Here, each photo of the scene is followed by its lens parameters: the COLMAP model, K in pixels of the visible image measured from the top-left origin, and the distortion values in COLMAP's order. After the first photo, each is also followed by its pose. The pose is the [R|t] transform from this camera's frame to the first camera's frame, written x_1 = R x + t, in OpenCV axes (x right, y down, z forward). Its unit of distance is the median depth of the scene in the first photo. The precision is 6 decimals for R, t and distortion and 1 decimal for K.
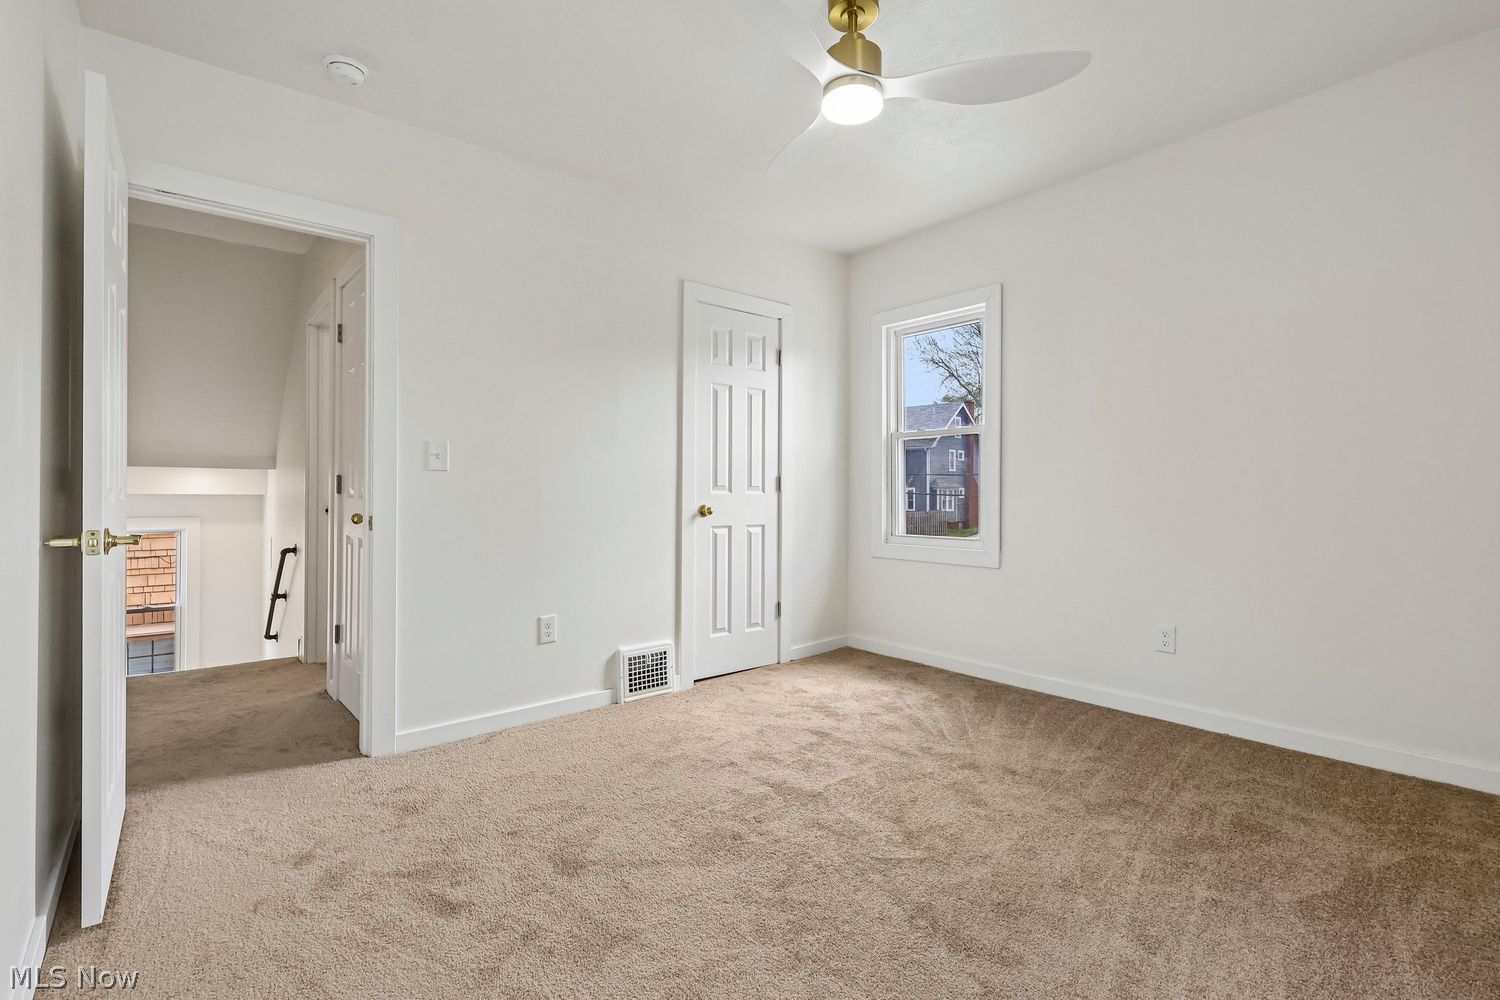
lens RADIAL K [[687.3, 0, 750.0], [0, 687.3, 500.0], [0, 0, 1]] dist [-0.001920, -0.000020]
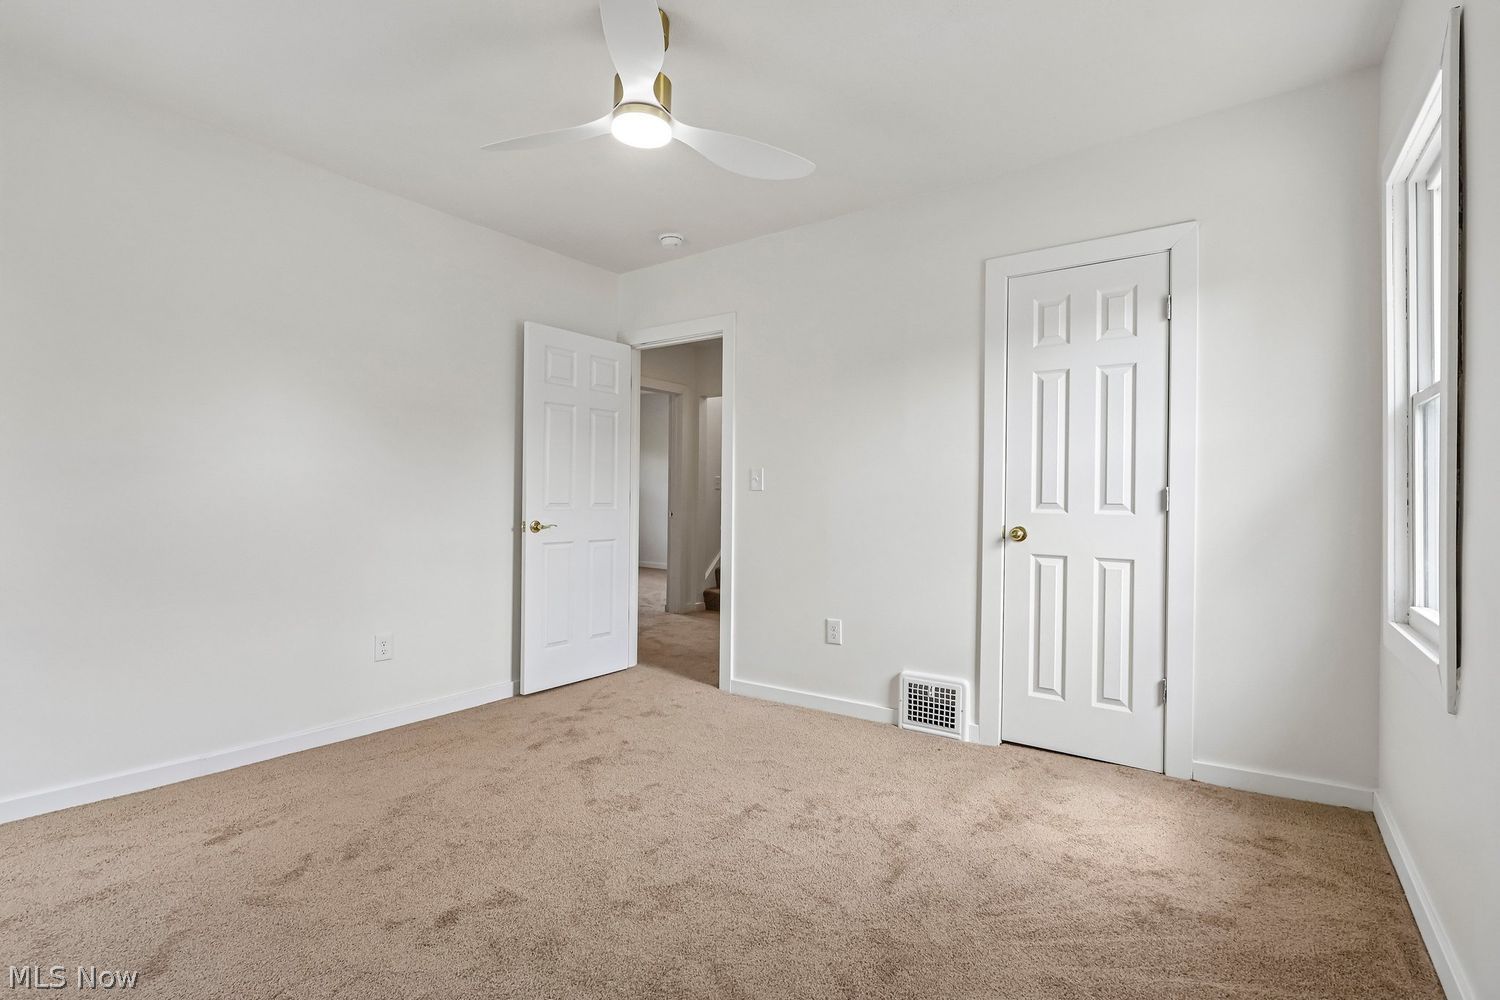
lens RADIAL K [[702.6, 0, 743.3], [0, 702.6, 492.8], [0, 0, 1]] dist [0.001148, 0.000683]
pose [[0.248181, -0.005389, -0.968699, 0.704141], [-0.016895, 0.999808, -0.009891, -0.020557], [0.968566, 0.018821, 0.248042, 0.522982]]
